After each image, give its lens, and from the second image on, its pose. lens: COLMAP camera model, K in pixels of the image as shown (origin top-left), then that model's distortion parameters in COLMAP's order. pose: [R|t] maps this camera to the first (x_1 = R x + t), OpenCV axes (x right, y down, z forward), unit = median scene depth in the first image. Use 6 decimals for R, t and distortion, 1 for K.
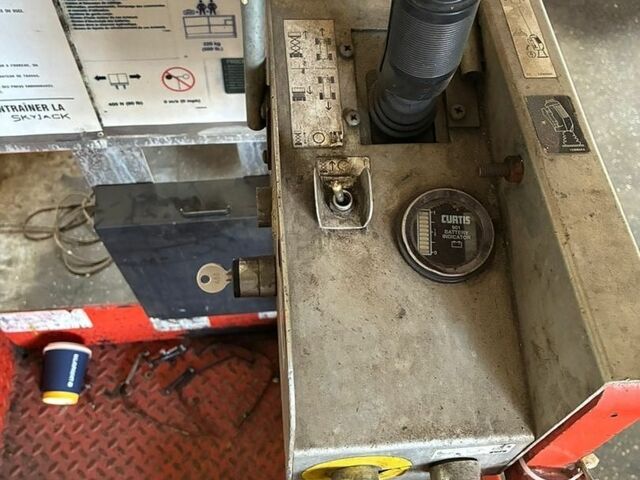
lens RADIAL K [[647.0, 0, 323.0], [0, 647.0, 240.4], [0, 0, 1]] dist [0.041115, 0.000000]
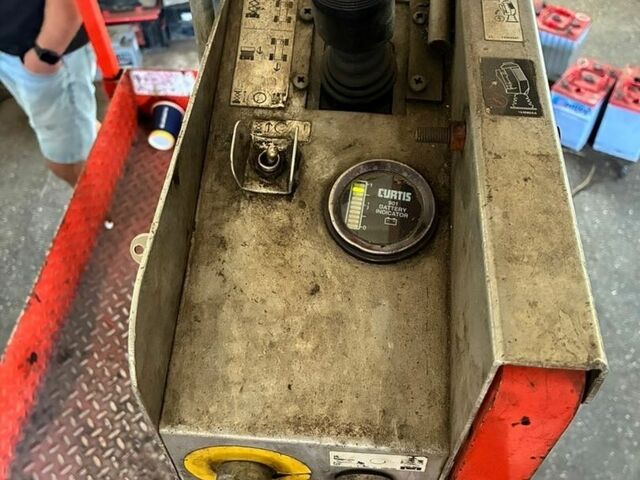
lens RADIAL K [[647.0, 0, 315.9], [0, 647.0, 240.7], [0, 0, 1]] dist [0.041115, 0.000000]
pose [[0.987125, 0.098407, -0.126095, 0.222698], [-0.109920, 0.990051, -0.087841, 0.121520], [0.116196, 0.100570, 0.988121, 0.132755]]
